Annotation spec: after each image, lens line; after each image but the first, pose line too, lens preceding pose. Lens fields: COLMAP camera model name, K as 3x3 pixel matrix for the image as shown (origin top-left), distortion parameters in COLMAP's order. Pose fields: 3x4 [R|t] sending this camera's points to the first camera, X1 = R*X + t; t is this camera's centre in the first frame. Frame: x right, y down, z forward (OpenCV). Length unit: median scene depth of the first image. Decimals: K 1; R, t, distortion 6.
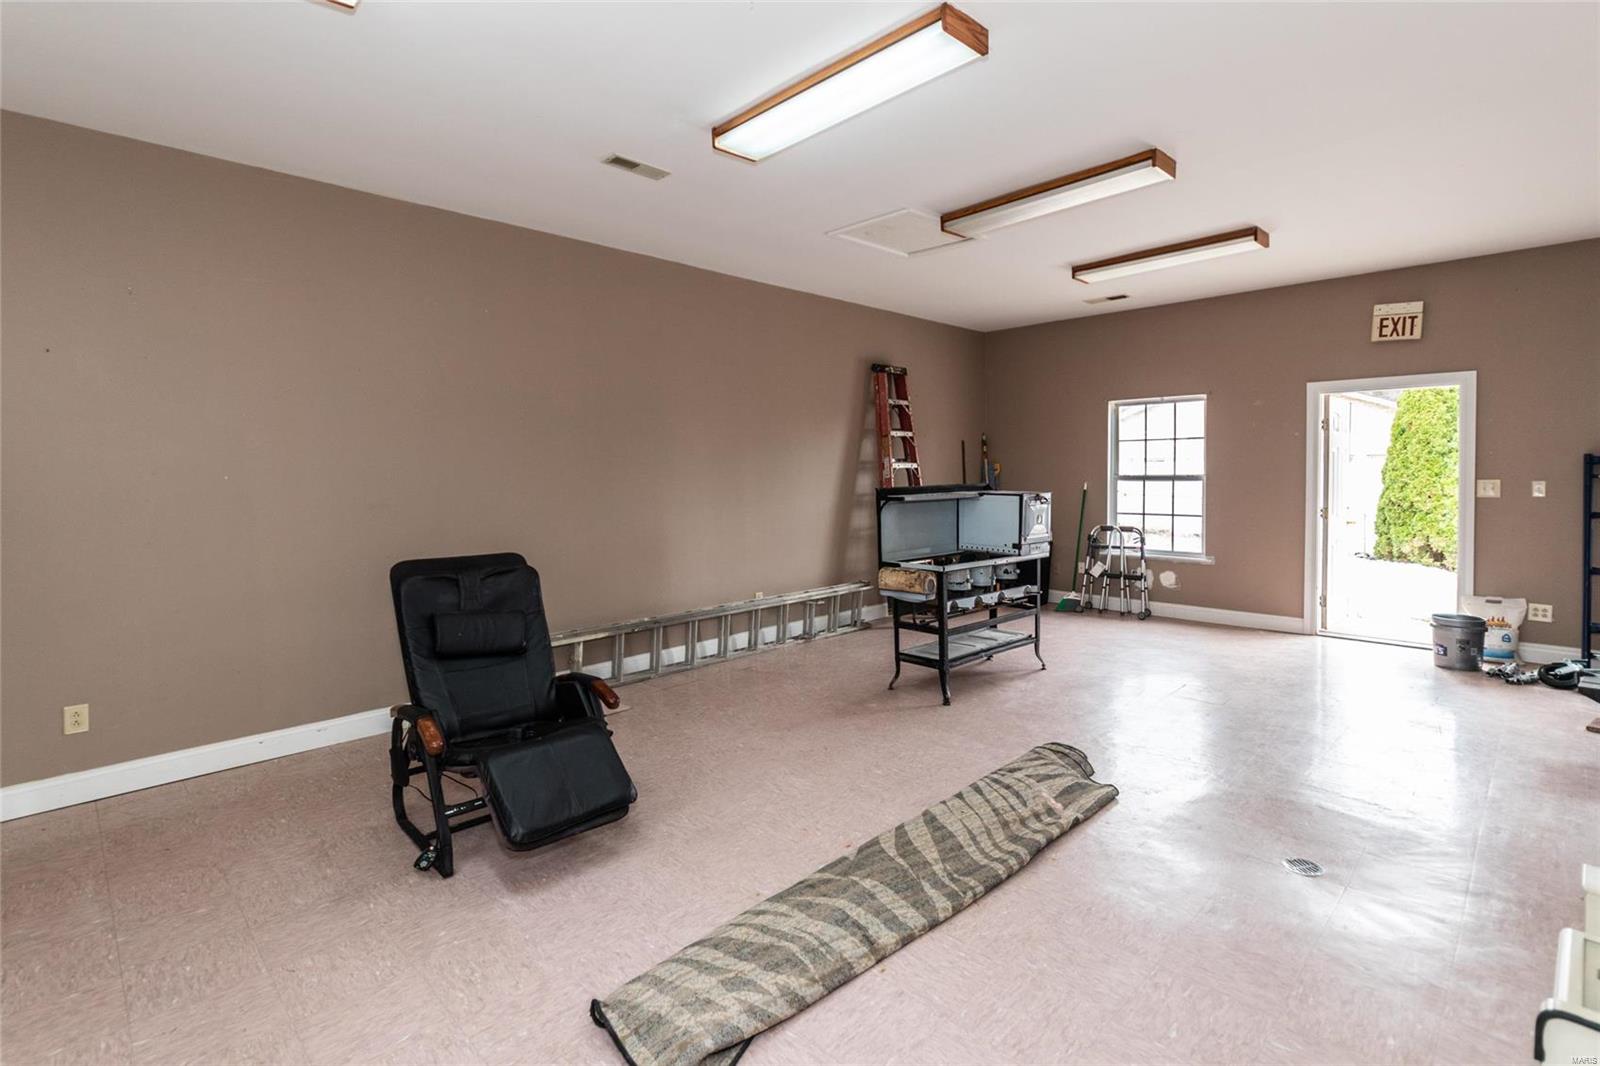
lens RADIAL K [[755.9, 0, 792.9], [0, 755.9, 483.4], [0, 0, 1]] dist [-0.000373, -0.000501]
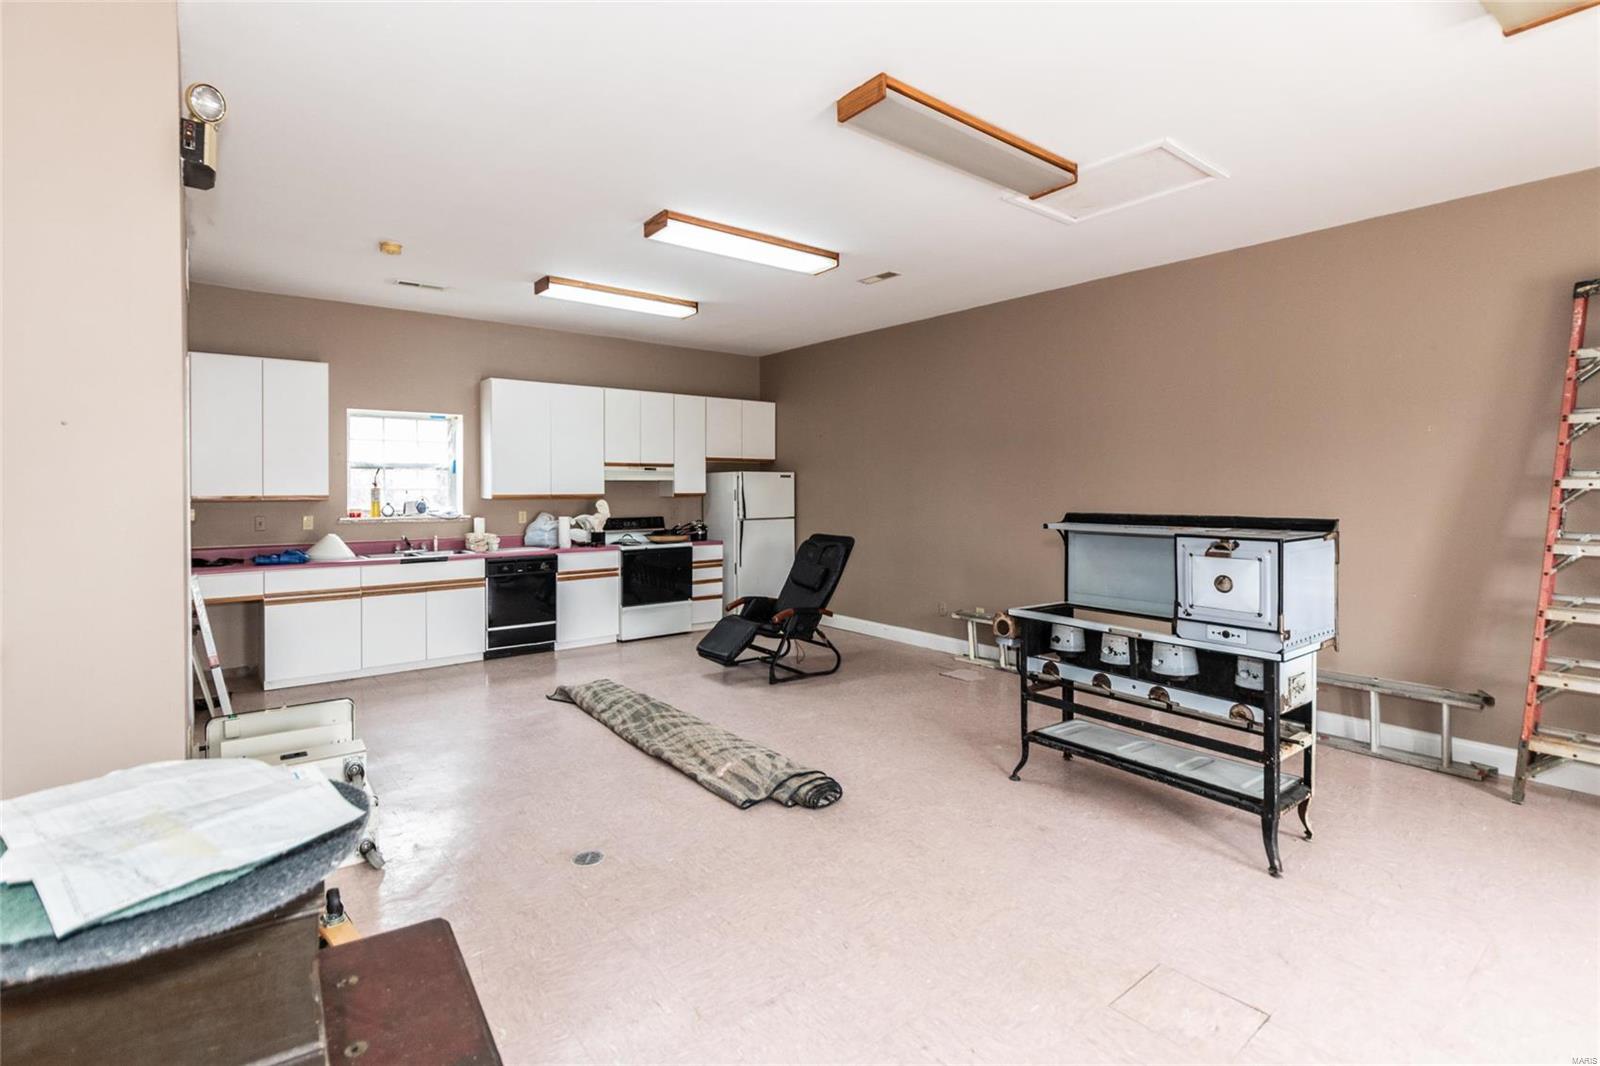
lens RADIAL K [[755.9, 0, 792.9], [0, 755.9, 483.4], [0, 0, 1]] dist [-0.000373, -0.000501]
pose [[-0.104348, 0.007790, -0.994510, 1.447891], [-0.017612, 0.999798, 0.009679, -0.042309], [0.994385, 0.018525, -0.104190, 1.171774]]
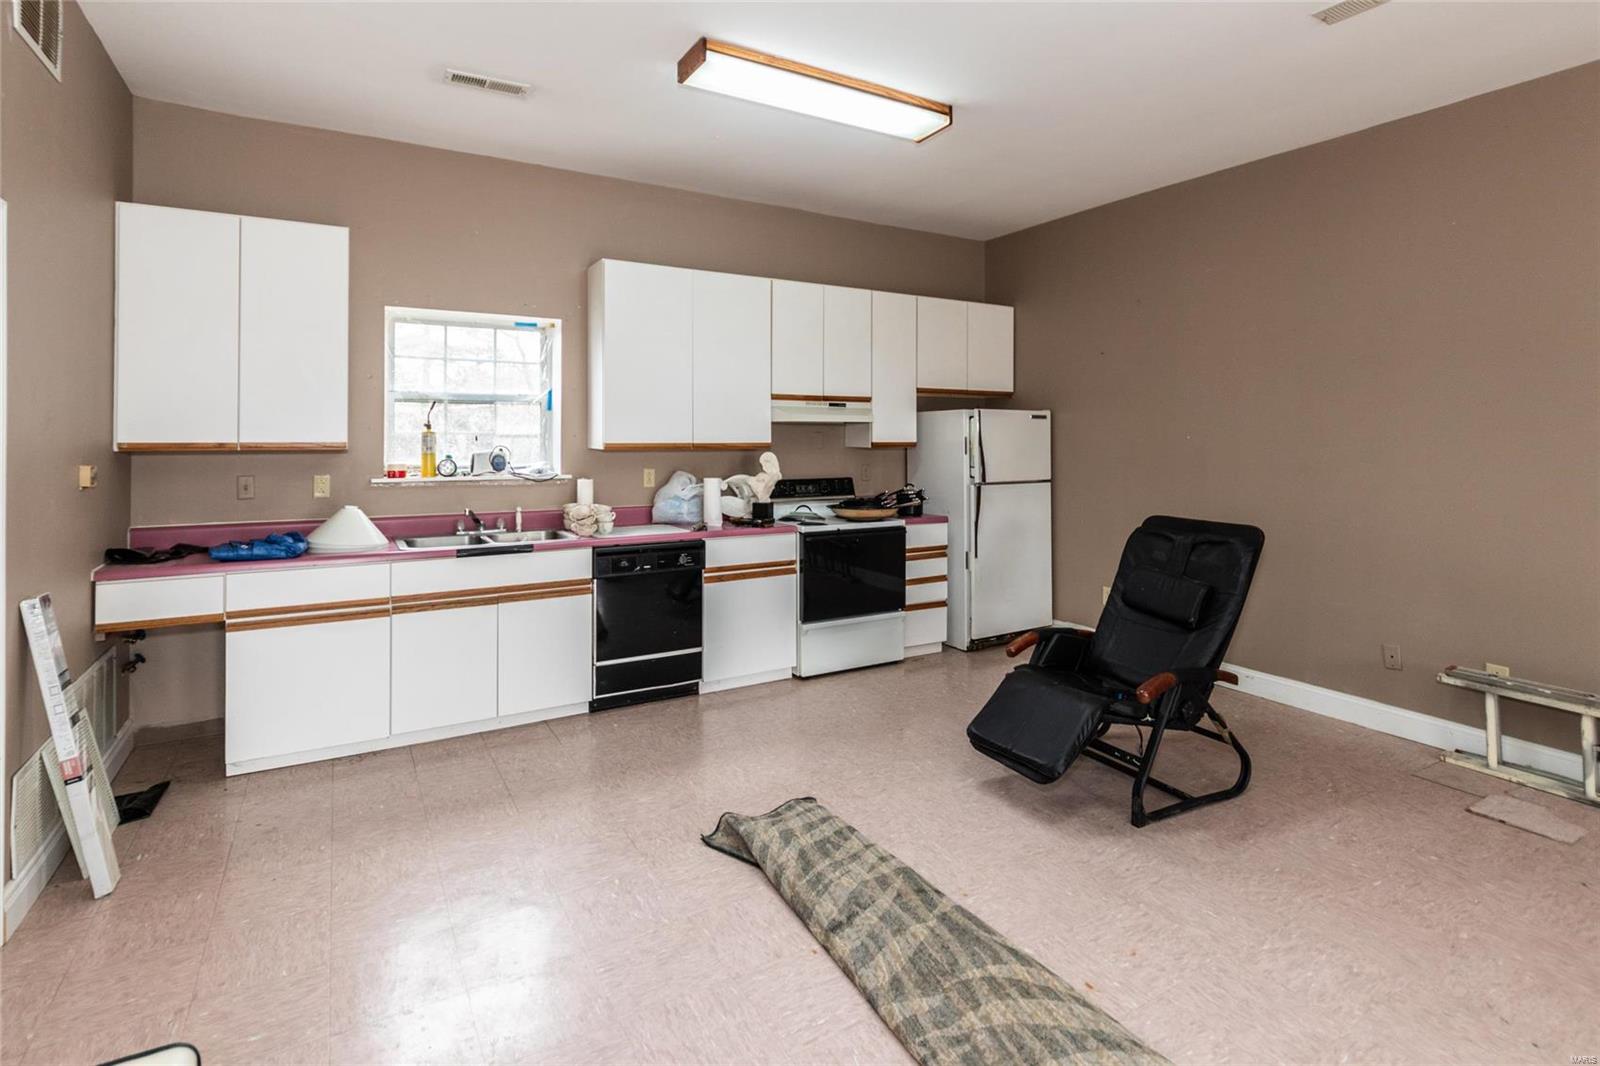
lens RADIAL K [[784.5, 0, 796.2], [0, 784.5, 425.7], [0, 0, 1]] dist [0.005406, 0.000281]
pose [[-0.245169, -0.002384, -0.969477, 0.720577], [-0.018426, 0.999828, 0.002201, -0.016070], [0.969305, 0.018404, -0.245171, 0.797349]]
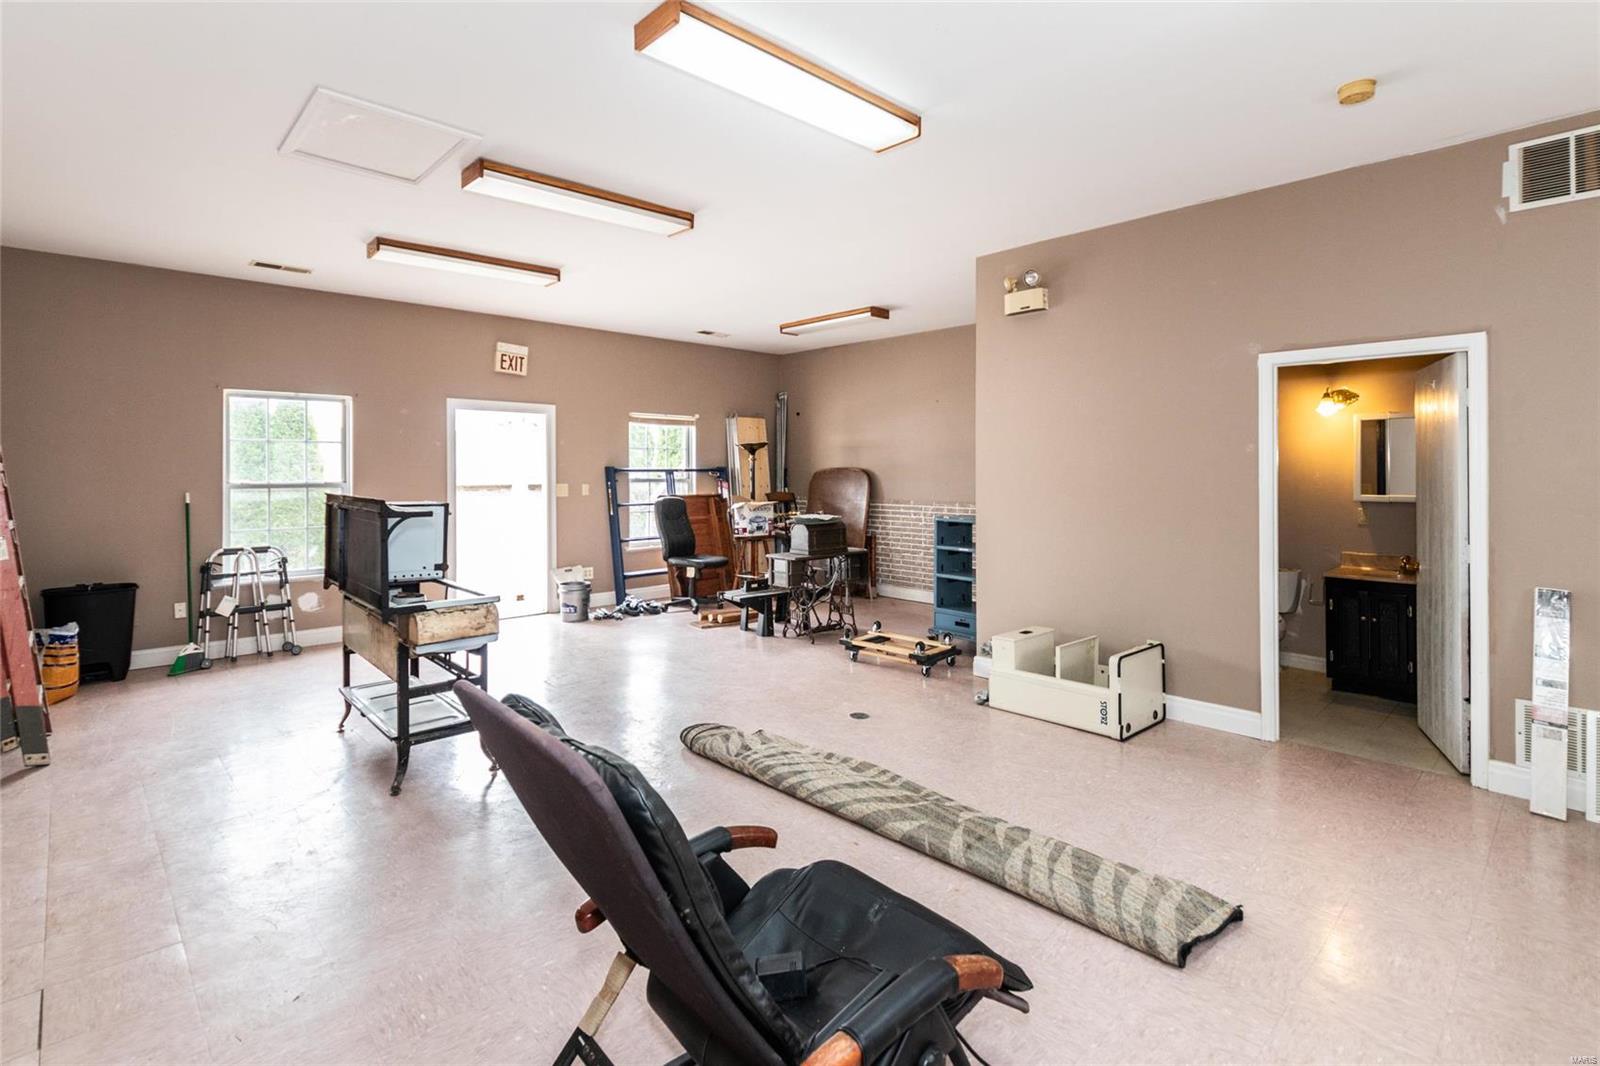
lens RADIAL K [[773.0, 0, 796.4], [0, 773.0, 453.0], [0, 0, 1]] dist [0.000174, 0.000113]
pose [[0.011857, 0.032977, 0.999386, -0.860039], [0.019739, 0.999254, -0.033207, -0.009561], [-0.999735, 0.020121, 0.011197, 0.927659]]
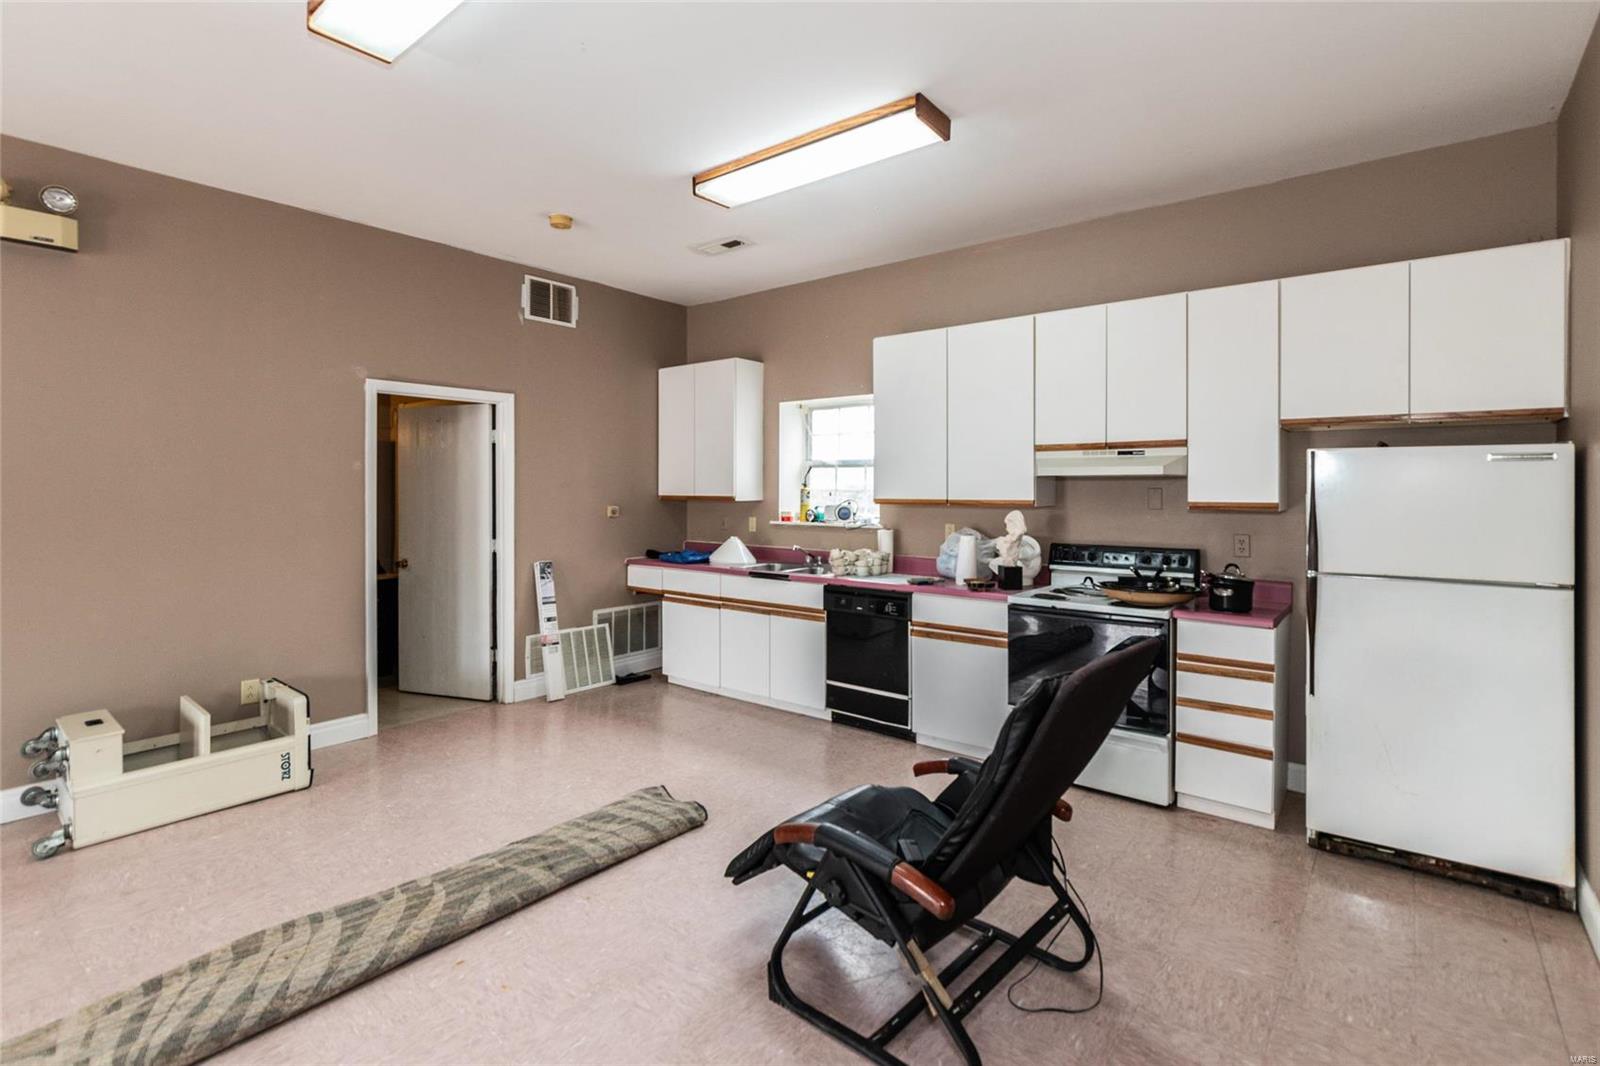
lens RADIAL K [[755.9, 0, 792.9], [0, 755.9, 483.4], [0, 0, 1]] dist [-0.000373, -0.000501]
pose [[-0.993370, 0.008837, -0.114622, -0.164185], [0.007282, 0.999876, 0.013983, -0.028517], [0.114731, 0.013055, -0.993311, 1.597874]]
